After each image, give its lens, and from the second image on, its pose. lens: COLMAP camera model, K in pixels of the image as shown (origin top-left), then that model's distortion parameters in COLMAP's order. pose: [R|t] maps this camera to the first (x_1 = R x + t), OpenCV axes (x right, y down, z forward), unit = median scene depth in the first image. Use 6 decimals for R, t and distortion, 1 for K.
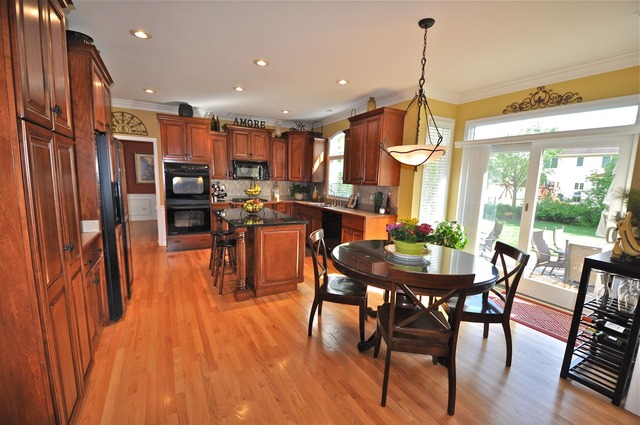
lens RADIAL K [[280.5, 0, 317.4], [0, 280.5, 220.6], [0, 0, 1]] dist [0.009632, -0.018587]
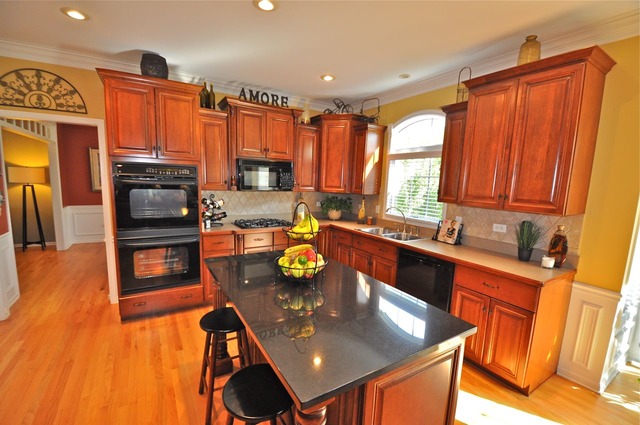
lens RADIAL K [[280.5, 0, 317.4], [0, 280.5, 220.6], [0, 0, 1]] dist [0.009632, -0.018587]
pose [[0.998918, -0.000525, 0.046505, -0.164063], [0.000511, 1.000000, 0.000311, -0.086101], [-0.046505, -0.000286, 0.998918, 0.406846]]
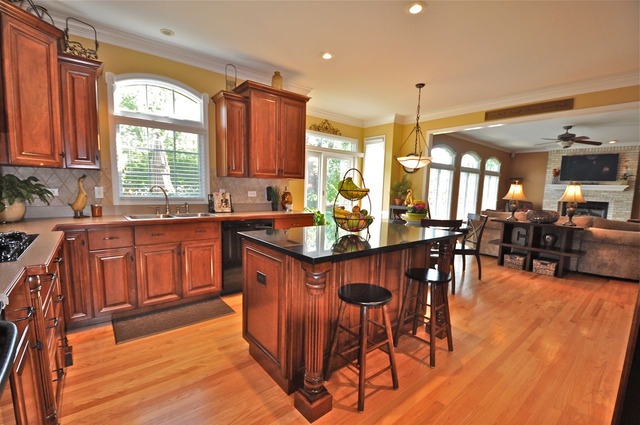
lens RADIAL K [[280.5, 0, 317.4], [0, 280.5, 220.6], [0, 0, 1]] dist [0.009632, -0.018587]
pose [[-0.177530, -0.147343, 0.973023, -0.541266], [0.110911, 0.979433, 0.168550, -0.107540], [-0.977845, 0.137841, -0.157537, 0.838555]]
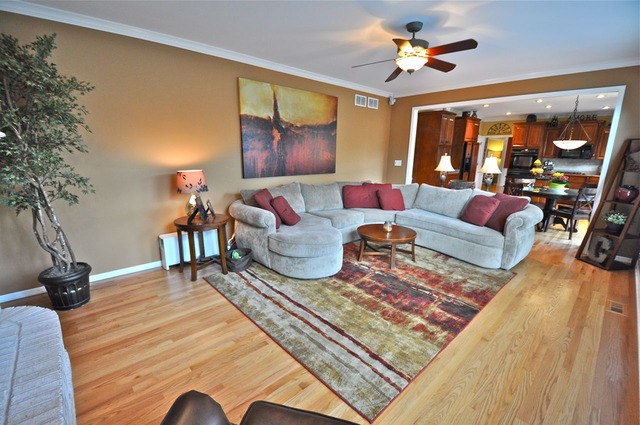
lens RADIAL K [[280.5, 0, 317.4], [0, 280.5, 220.6], [0, 0, 1]] dist [0.009632, -0.018587]
pose [[0.262016, 0.196348, -0.944878, 0.894549], [-0.147533, 0.975725, 0.161847, 0.137176], [0.953720, 0.096994, 0.284624, -0.667906]]
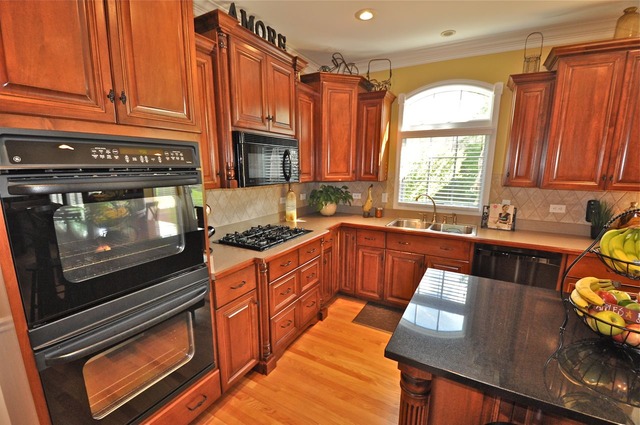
lens RADIAL K [[280.5, 0, 317.4], [0, 280.5, 220.6], [0, 0, 1]] dist [0.009632, -0.018587]
pose [[0.850868, -0.125842, 0.510086, -0.421670], [0.095322, 0.991753, 0.085667, -0.132766], [-0.516660, -0.024269, 0.855846, 0.680534]]
